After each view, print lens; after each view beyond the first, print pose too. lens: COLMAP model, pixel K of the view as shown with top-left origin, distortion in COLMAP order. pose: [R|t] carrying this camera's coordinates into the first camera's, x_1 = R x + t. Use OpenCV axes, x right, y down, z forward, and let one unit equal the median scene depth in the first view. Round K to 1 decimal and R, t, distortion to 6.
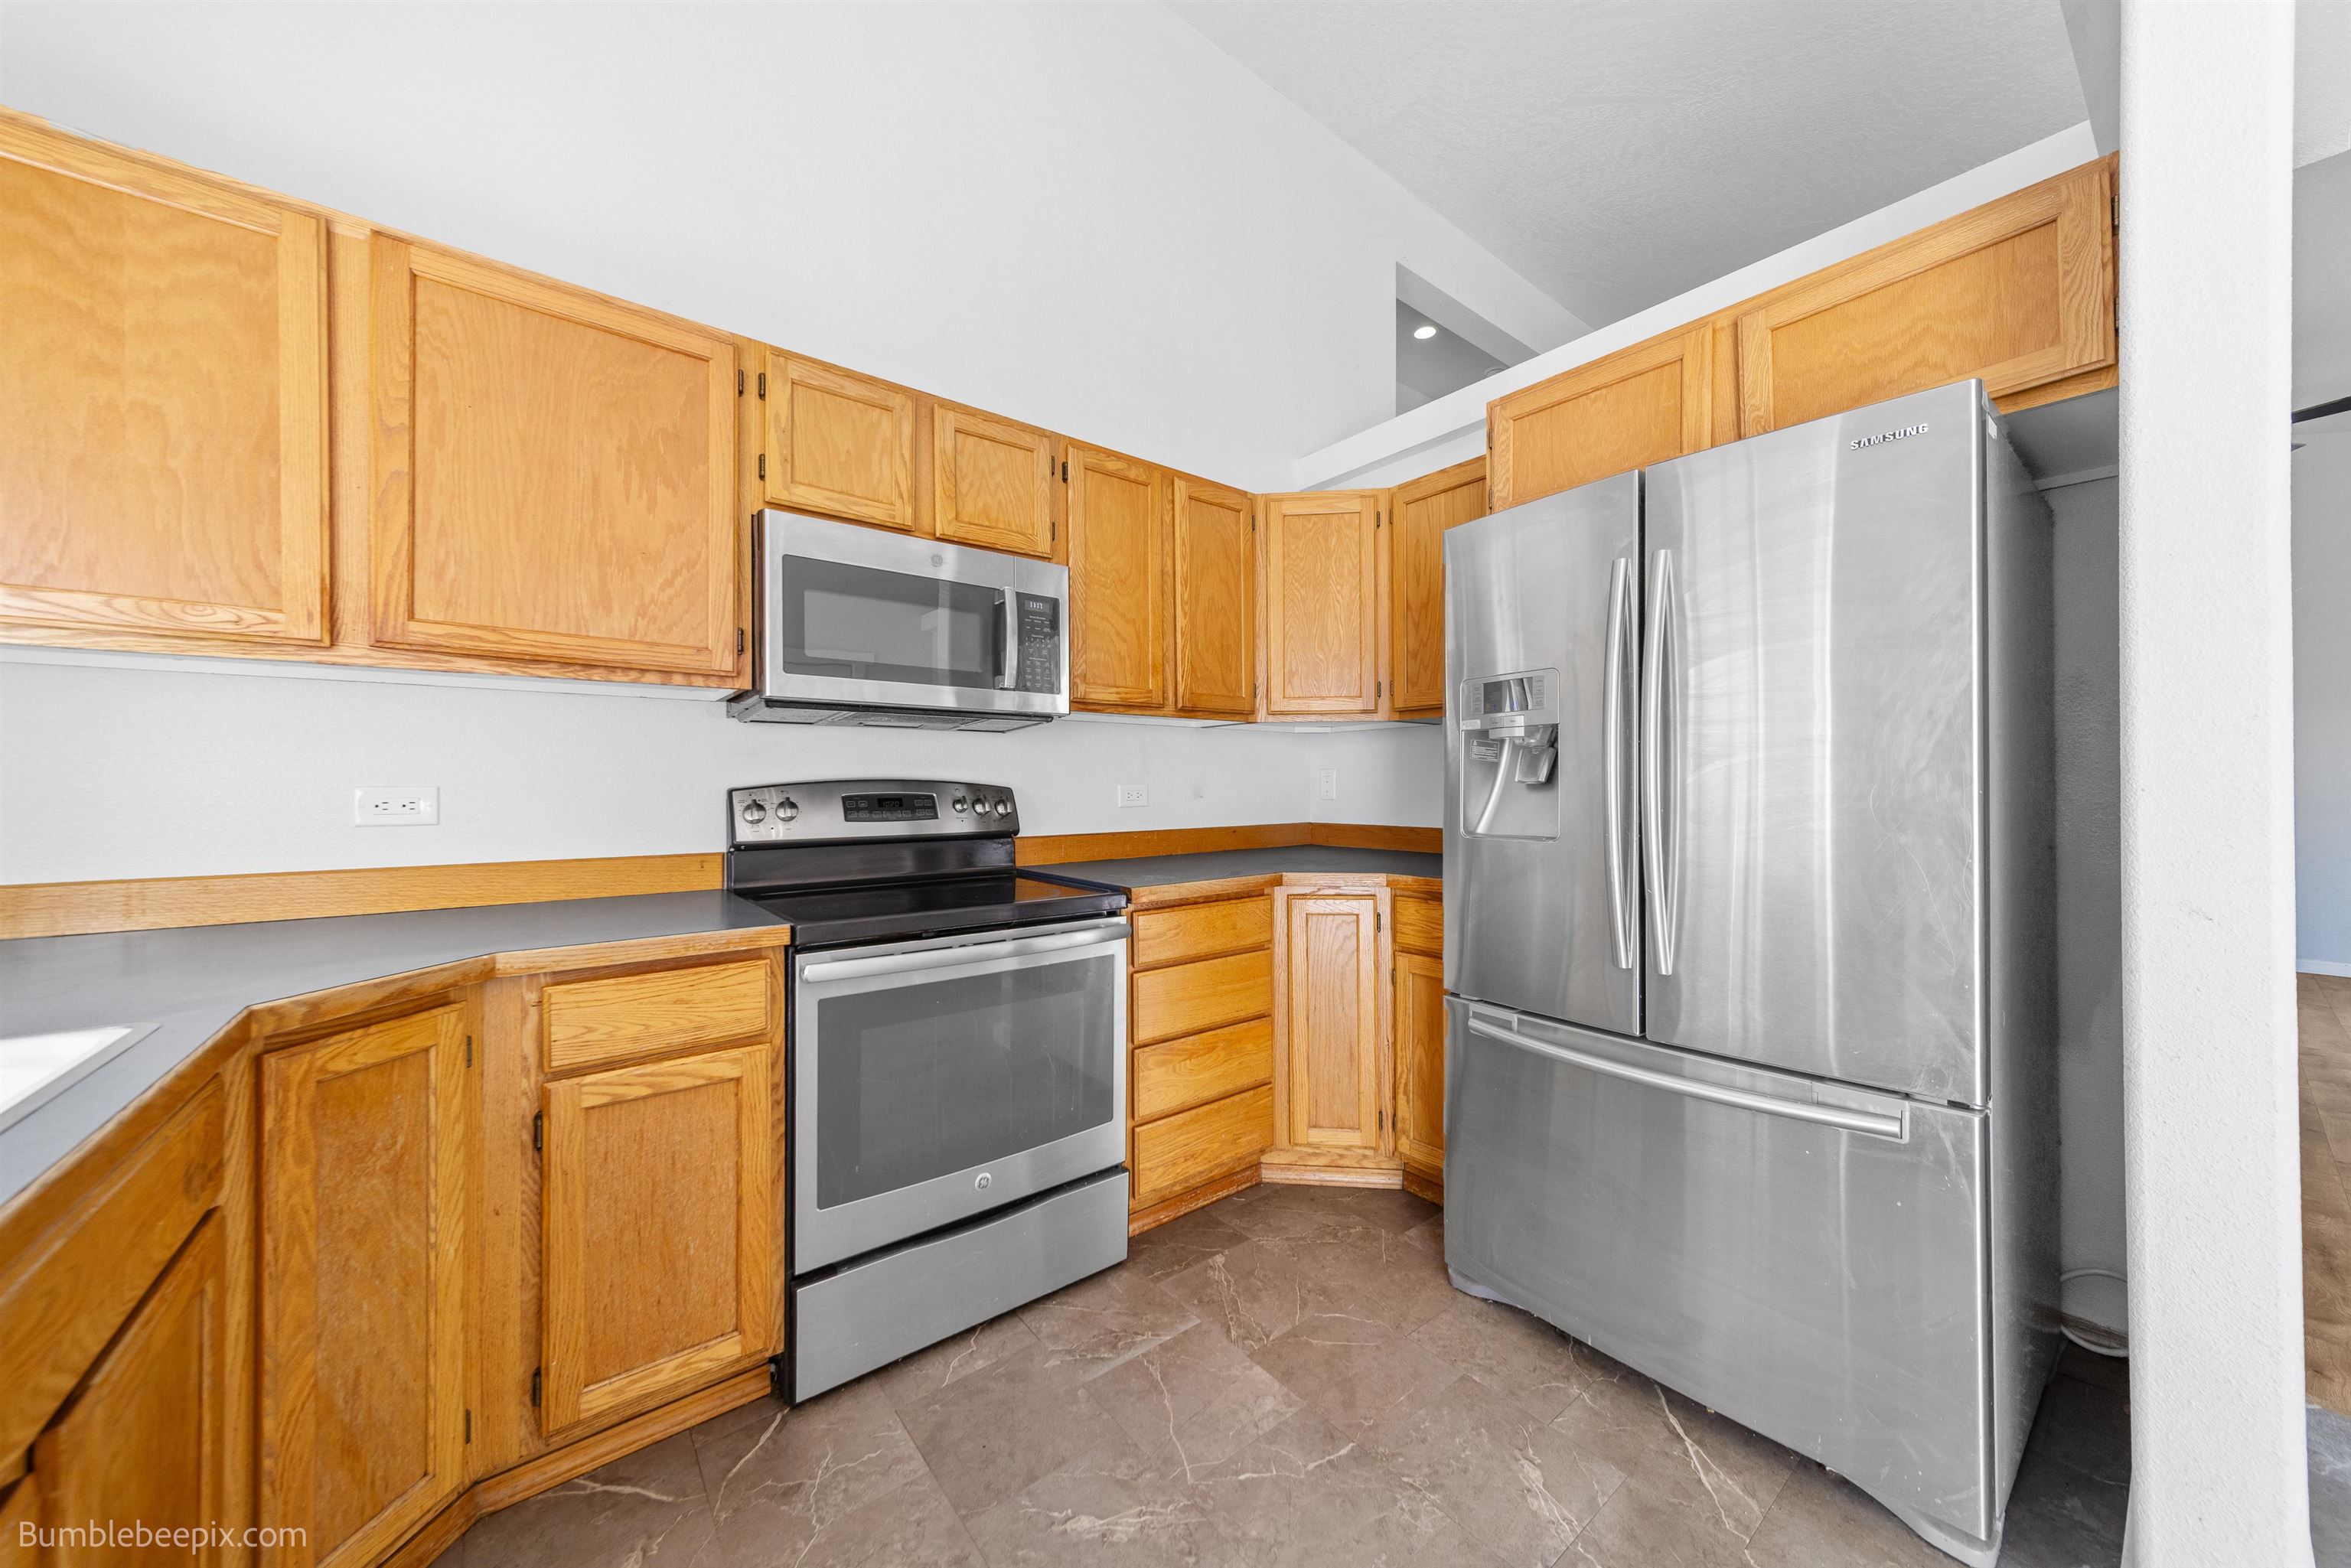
lens RADIAL K [[820.9, 0, 1175.5], [0, 820.9, 784.0], [0, 0, 1]] dist [0.008352, 0.000038]
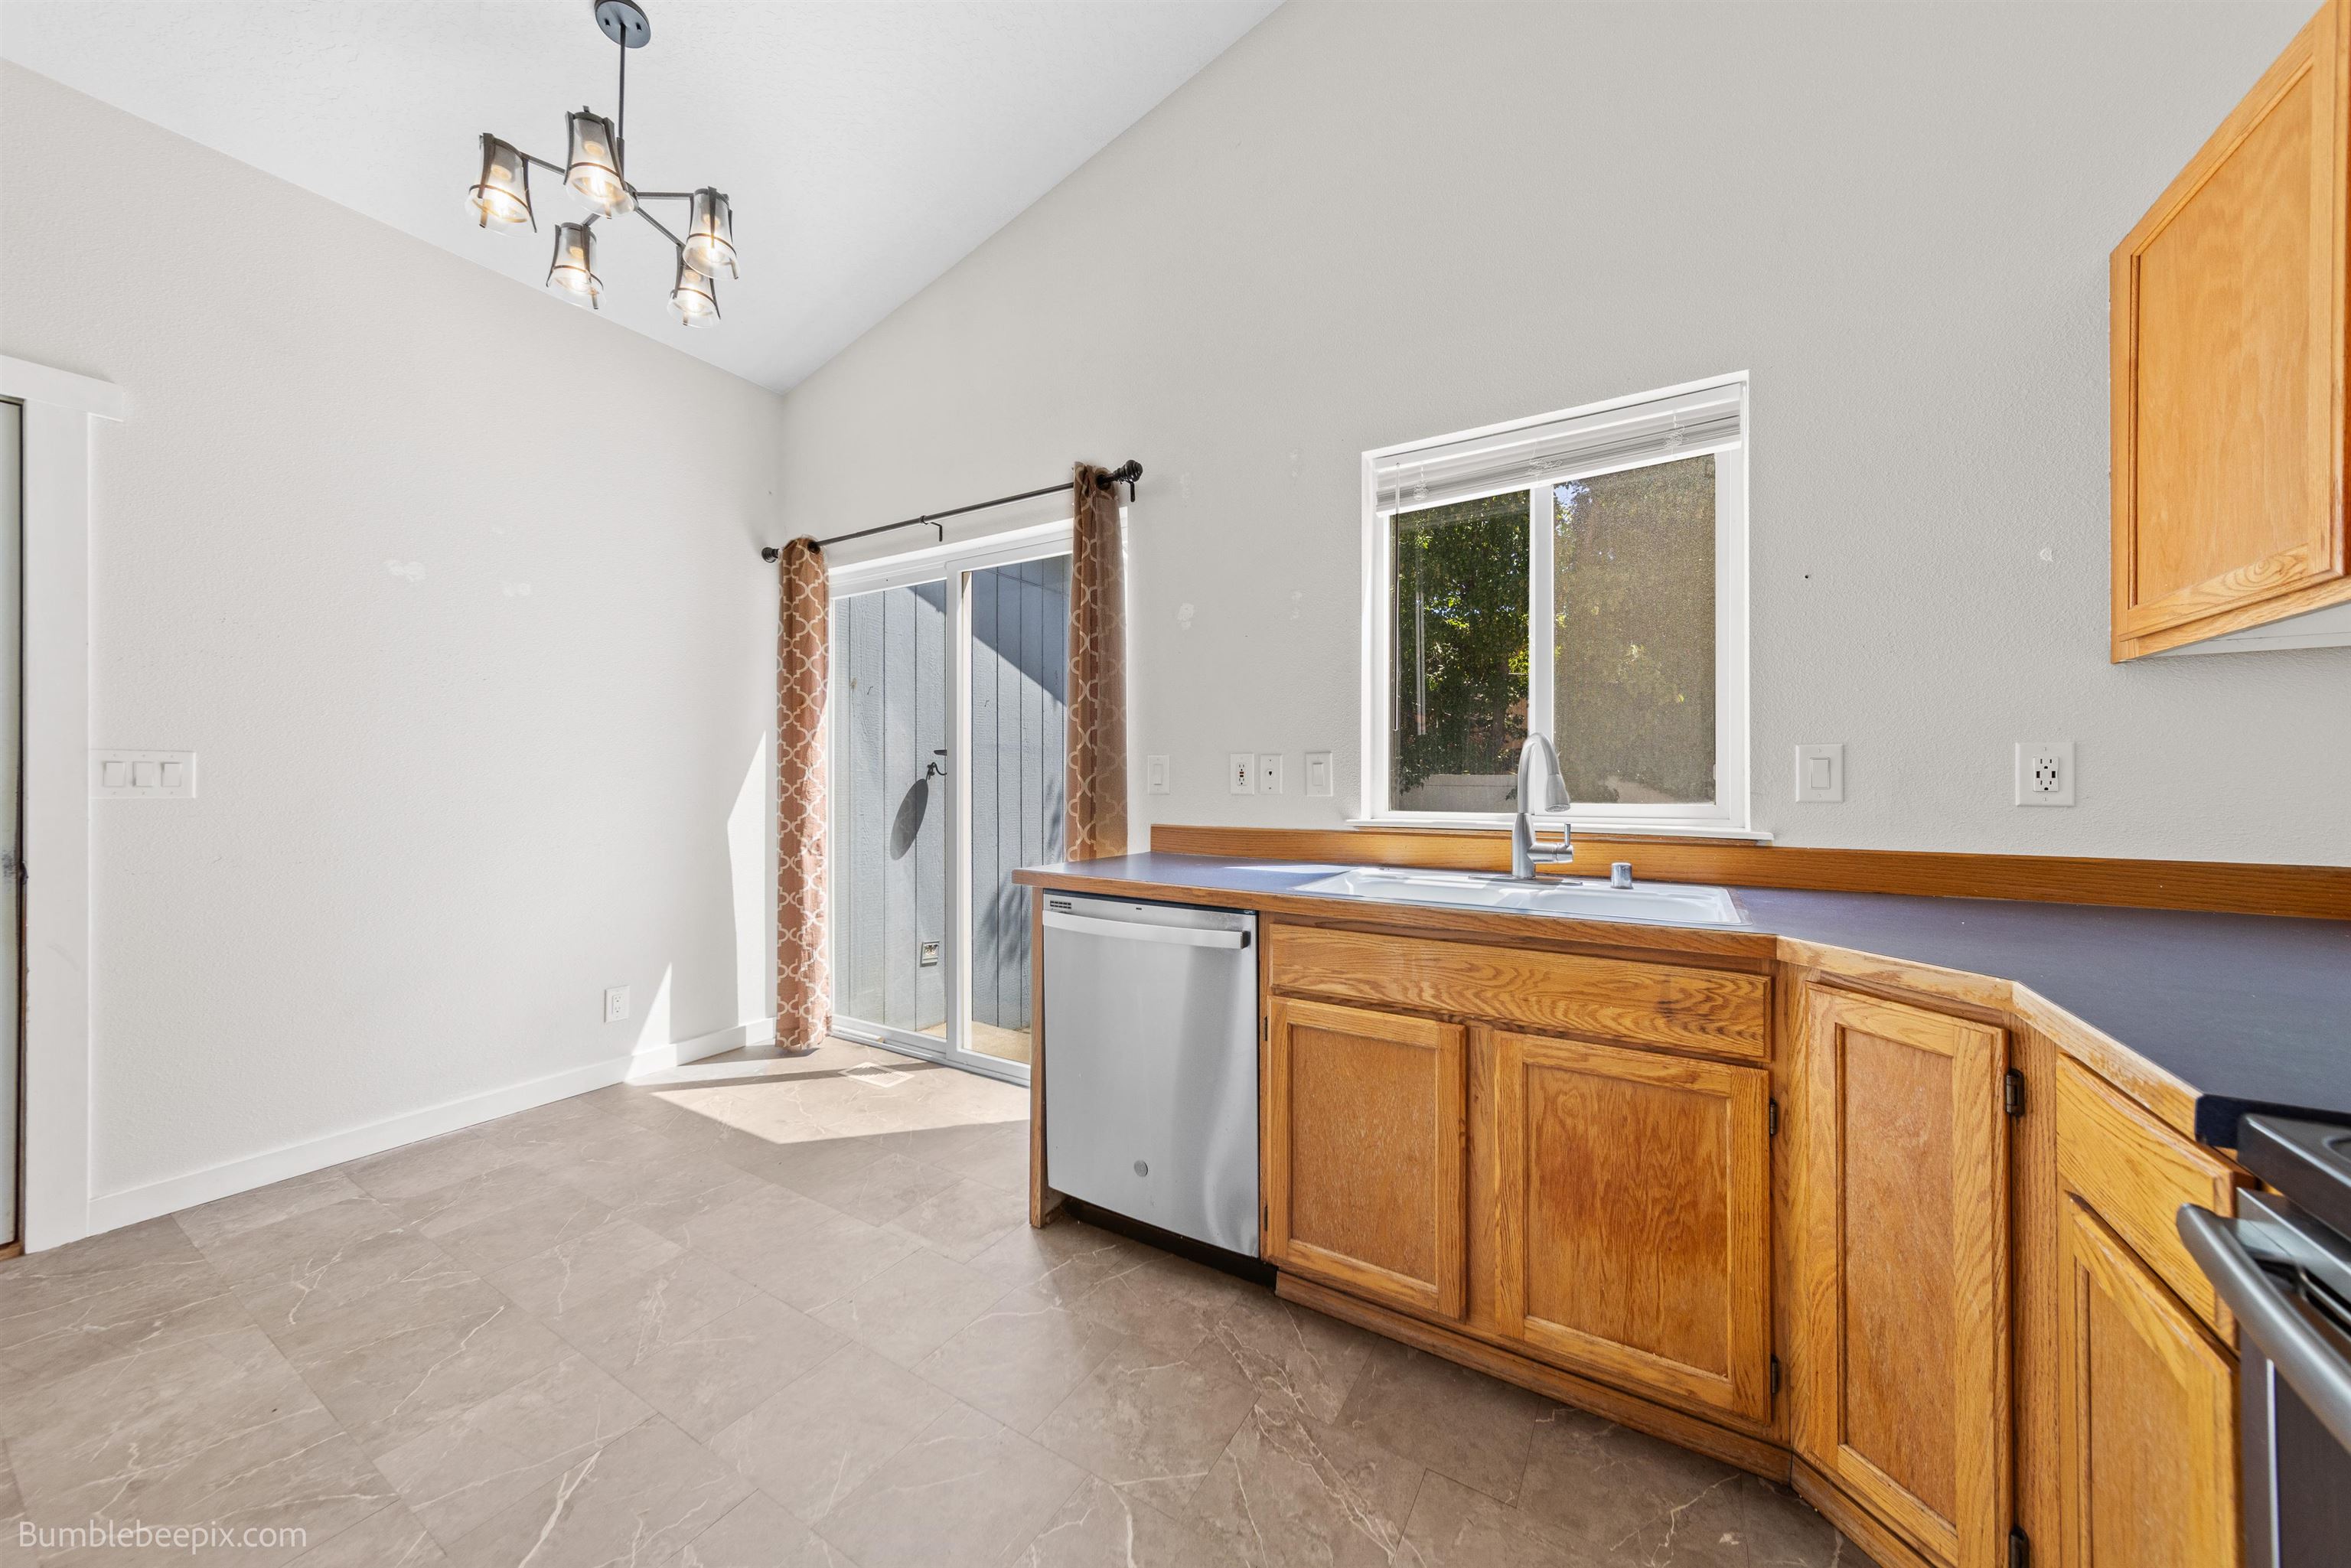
lens RADIAL K [[812.0, 0, 1170.5], [0, 812.0, 779.9], [0, 0, 1]] dist [0.004765, 0.000094]
pose [[-0.940652, 0.000997, -0.339372, 0.133006], [0.001754, 0.999997, -0.001925, 0.009538], [0.339369, -0.002406, -0.940650, 0.987381]]
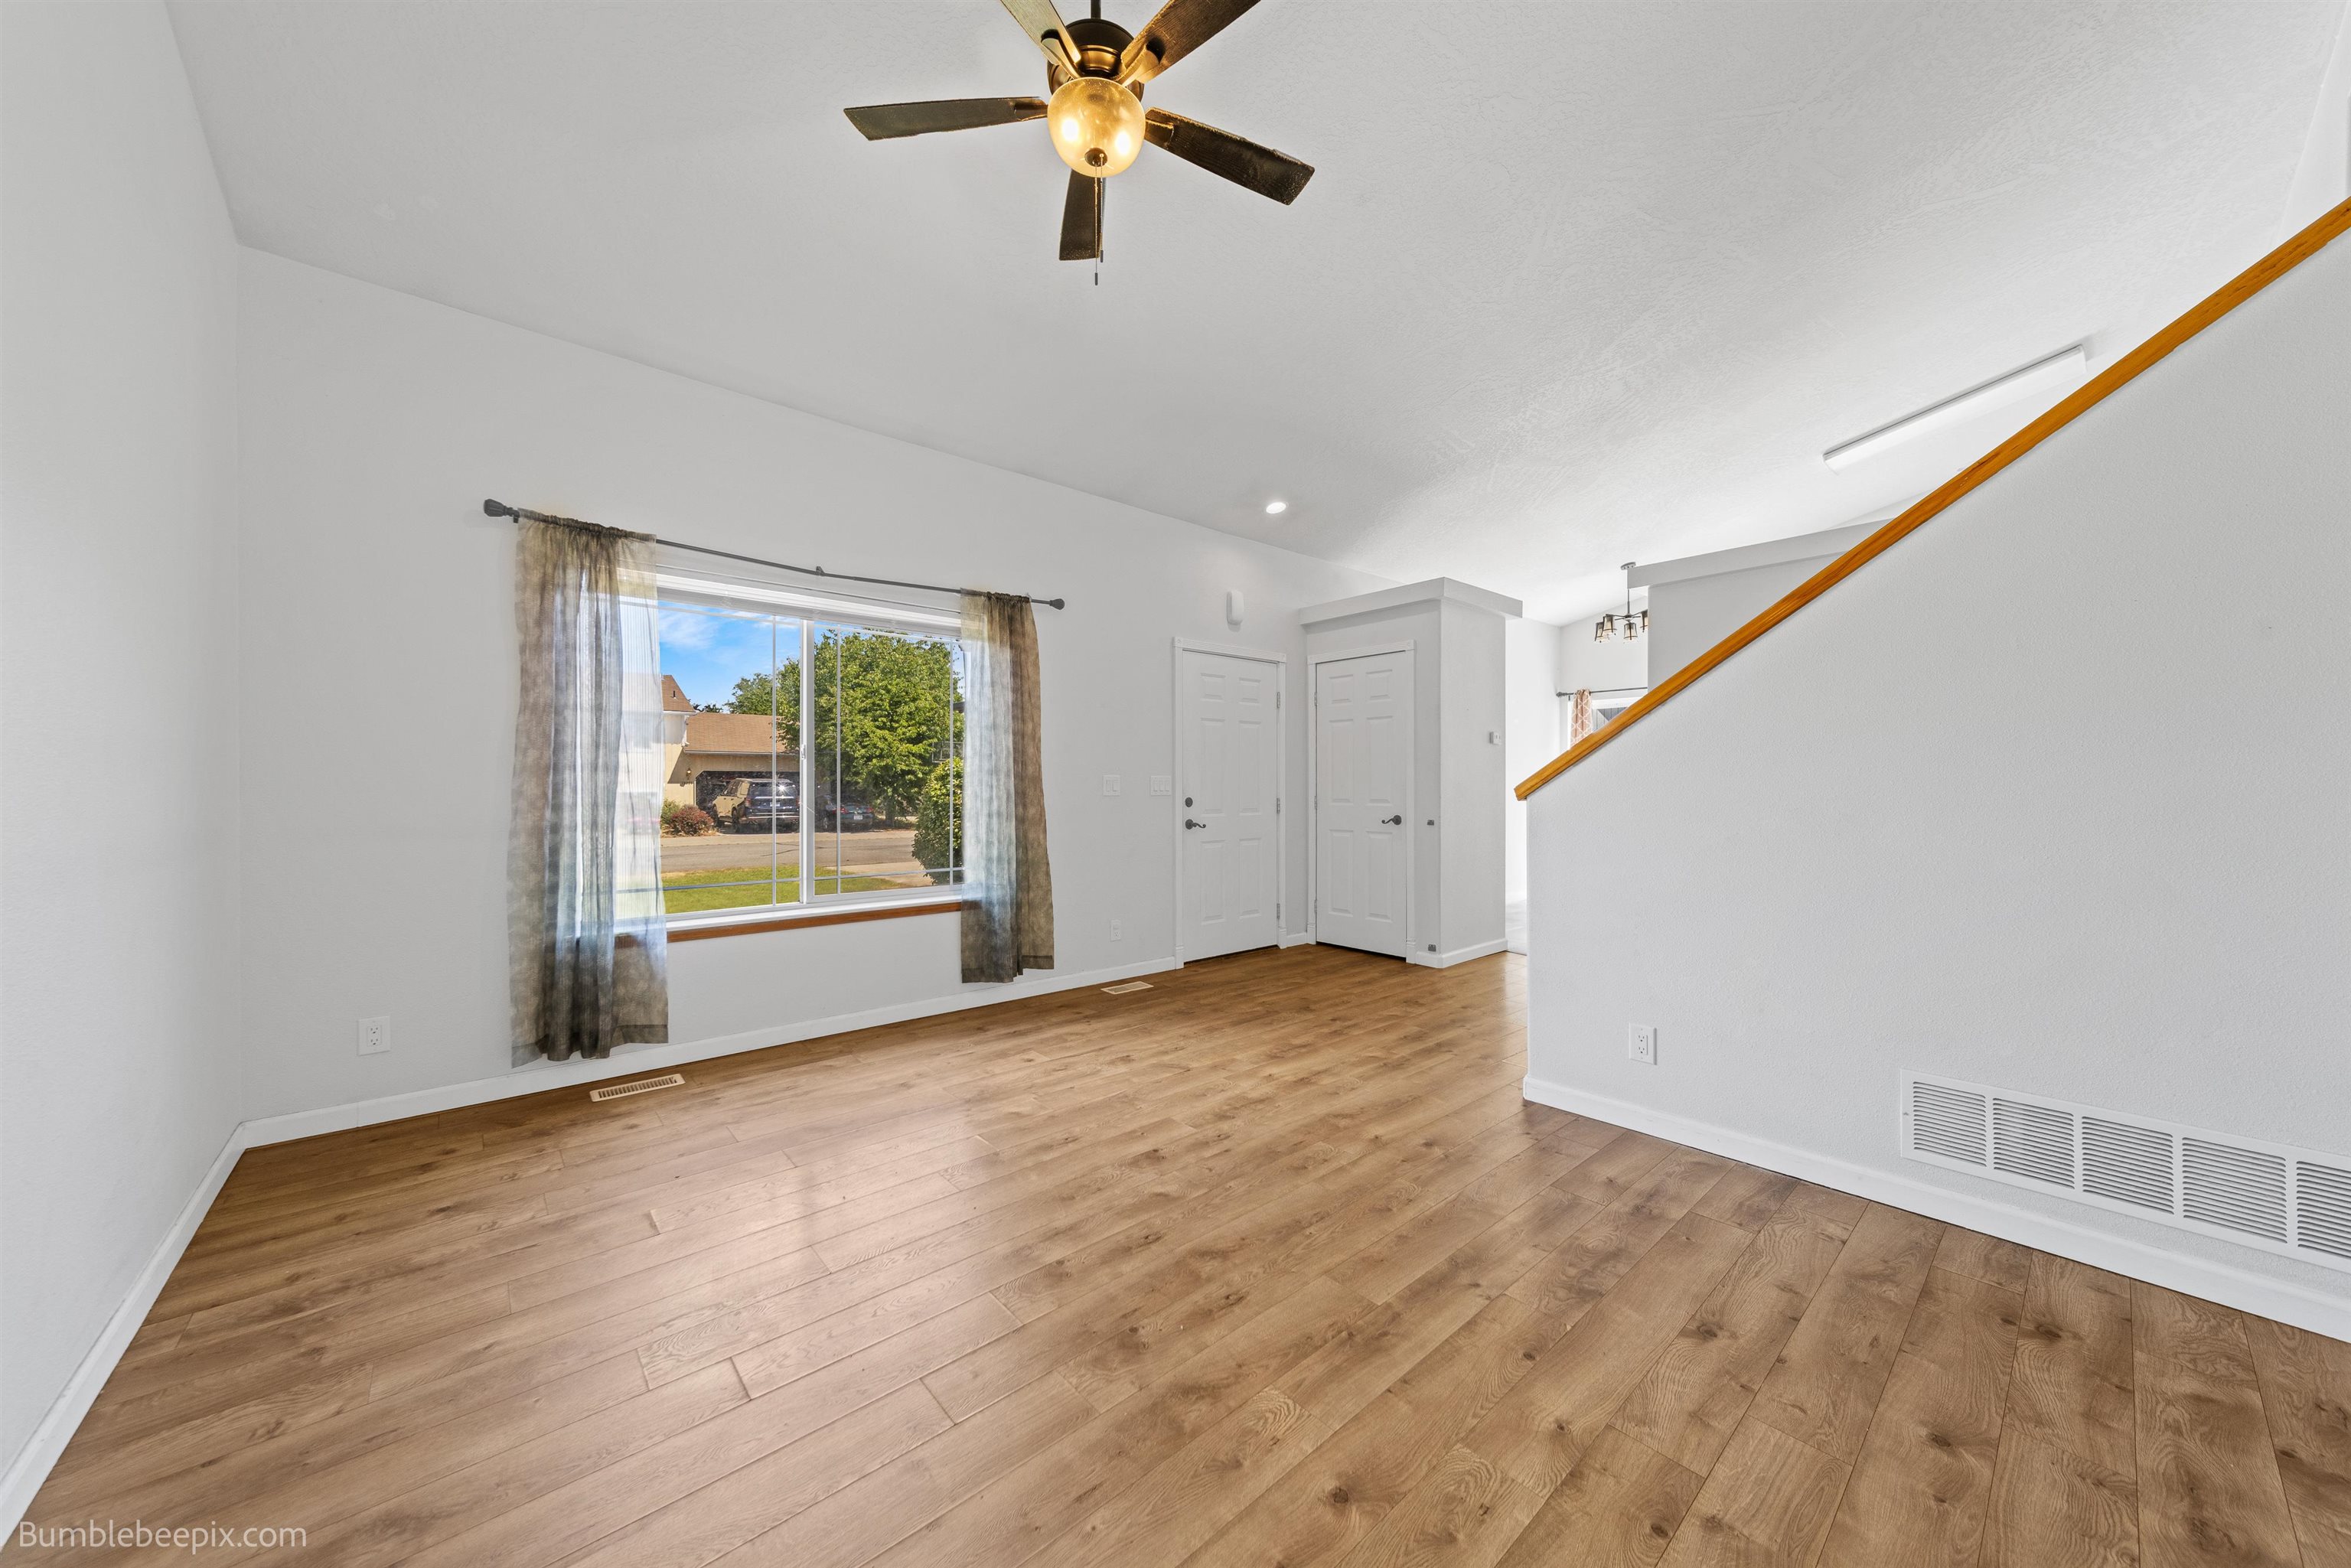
lens RADIAL K [[814.5, 0, 1175.0], [0, 814.5, 786.5], [0, 0, 1]] dist [0.008004, -0.000231]
pose [[-0.999258, 0.001395, -0.038496, 2.793533], [0.001427, 0.999999, -0.000800, 0.002743], [0.038495, -0.000855, -0.999258, 3.491316]]
